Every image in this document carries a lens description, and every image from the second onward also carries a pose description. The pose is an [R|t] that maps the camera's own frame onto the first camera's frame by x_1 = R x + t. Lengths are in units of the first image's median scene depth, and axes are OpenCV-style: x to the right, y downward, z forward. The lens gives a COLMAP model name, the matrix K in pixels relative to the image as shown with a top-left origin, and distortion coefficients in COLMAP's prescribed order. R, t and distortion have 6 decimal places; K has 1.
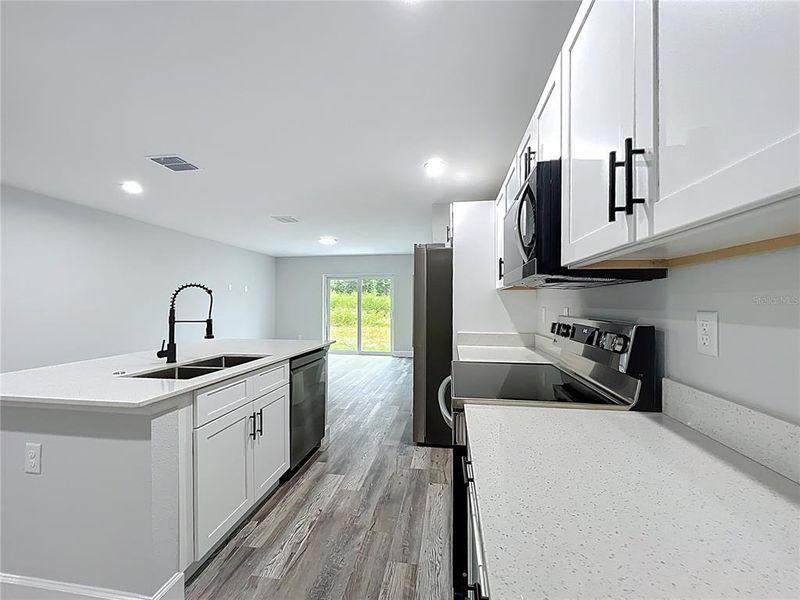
lens RADIAL K [[325.8, 0, 400.0], [0, 325.8, 300.0], [0, 0, 1]] dist [-0.001126, -0.000146]
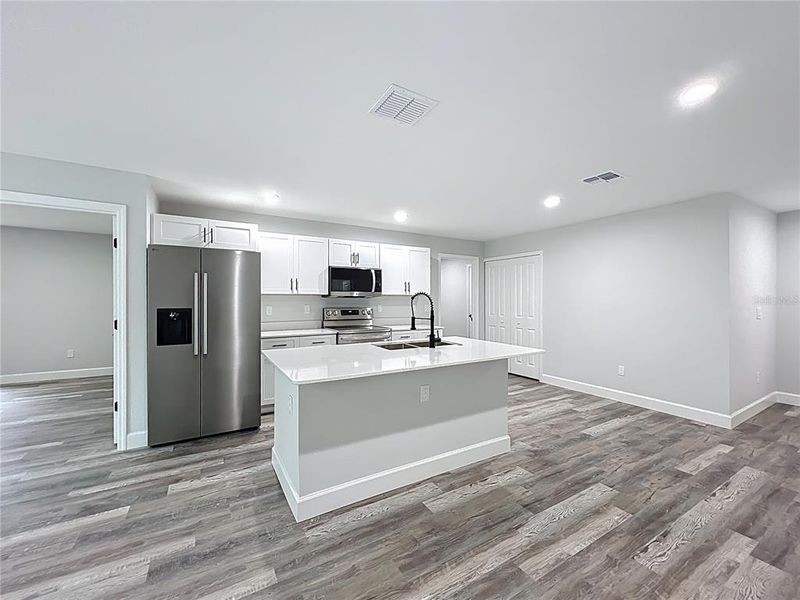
lens RADIAL K [[325.8, 0, 400.0], [0, 325.8, 300.0], [0, 0, 1]] dist [-0.001126, -0.000146]
pose [[-0.631231, -0.003785, 0.775585, -1.463418], [-0.011106, 0.999930, -0.004159, -0.008145], [-0.775515, -0.011239, -0.631229, 1.707881]]
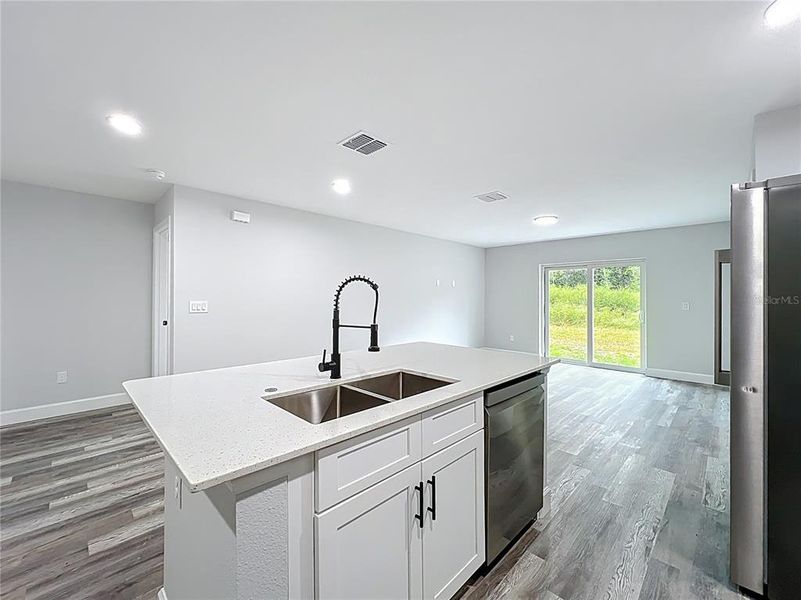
lens RADIAL K [[335.5, 0, 402.9], [0, 335.5, 295.9], [0, 0, 1]] dist [-0.000514, 0.000019]
pose [[0.813914, -0.003776, -0.580974, -0.085780], [0.005838, 0.999982, 0.001680, -0.004912], [0.580957, -0.004759, 0.813921, 0.372206]]
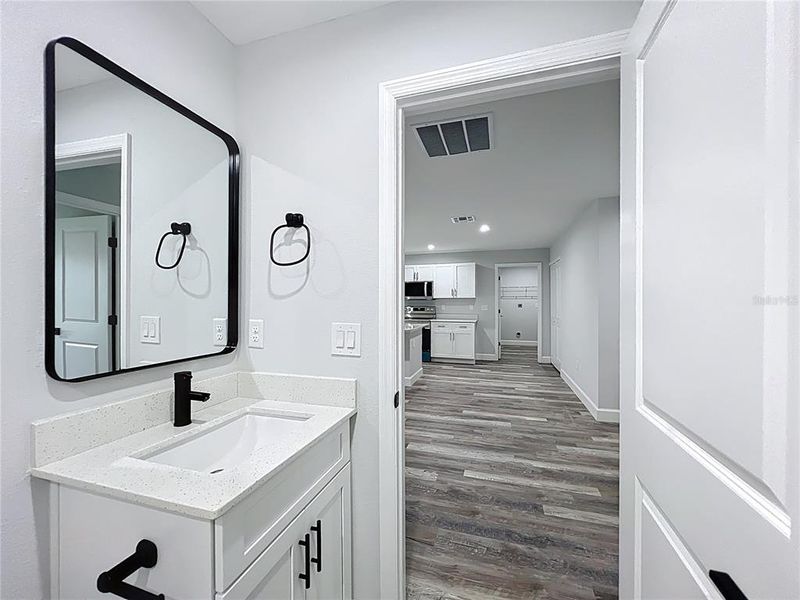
lens RADIAL K [[321.1, 0, 400.6], [0, 321.1, 302.7], [0, 0, 1]] dist [0.000507, 0.000019]
pose [[0.143107, -0.001355, 0.989706, -2.906205], [-0.008735, 0.999958, 0.002632, -0.009732], [-0.989669, -0.009021, 0.143089, 0.355886]]
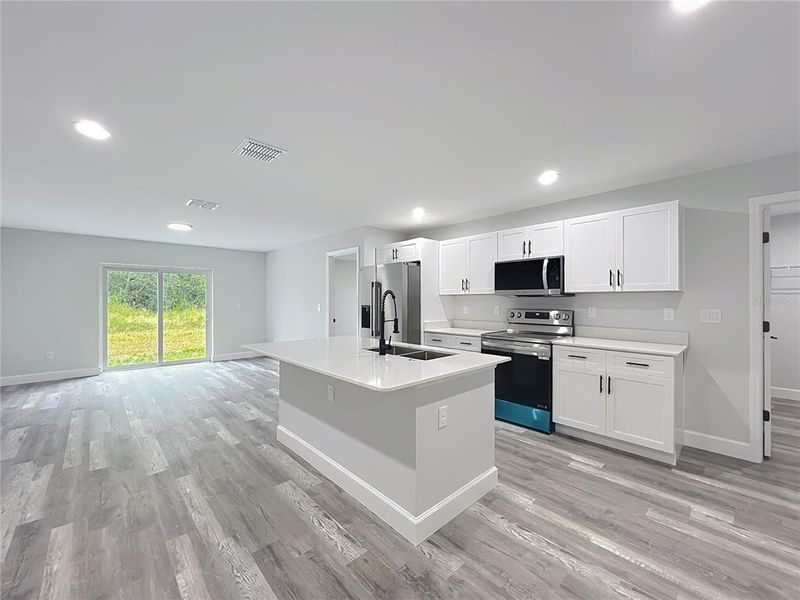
lens RADIAL K [[325.8, 0, 400.0], [0, 325.8, 300.0], [0, 0, 1]] dist [-0.001126, -0.000146]
pose [[0.616542, -0.001686, 0.787320, -1.386428], [-0.006702, 0.999950, 0.007390, -0.019883], [-0.787294, -0.009833, 0.616500, 0.162827]]
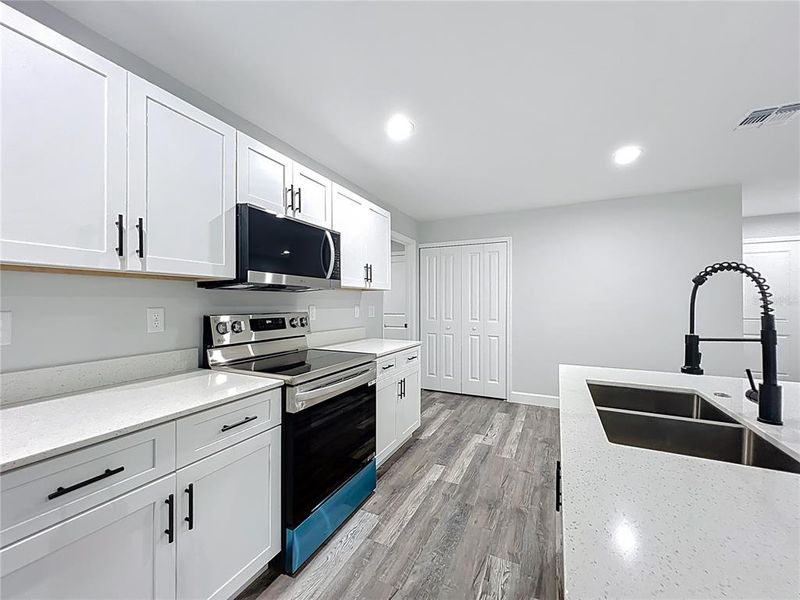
lens RADIAL K [[321.1, 0, 400.6], [0, 321.1, 302.7], [0, 0, 1]] dist [0.000507, 0.000019]
pose [[-0.955876, -0.001543, 0.293767, -0.260013], [-0.004599, 0.999942, -0.009712, 0.013770], [-0.293735, -0.010635, -0.955828, 1.391737]]
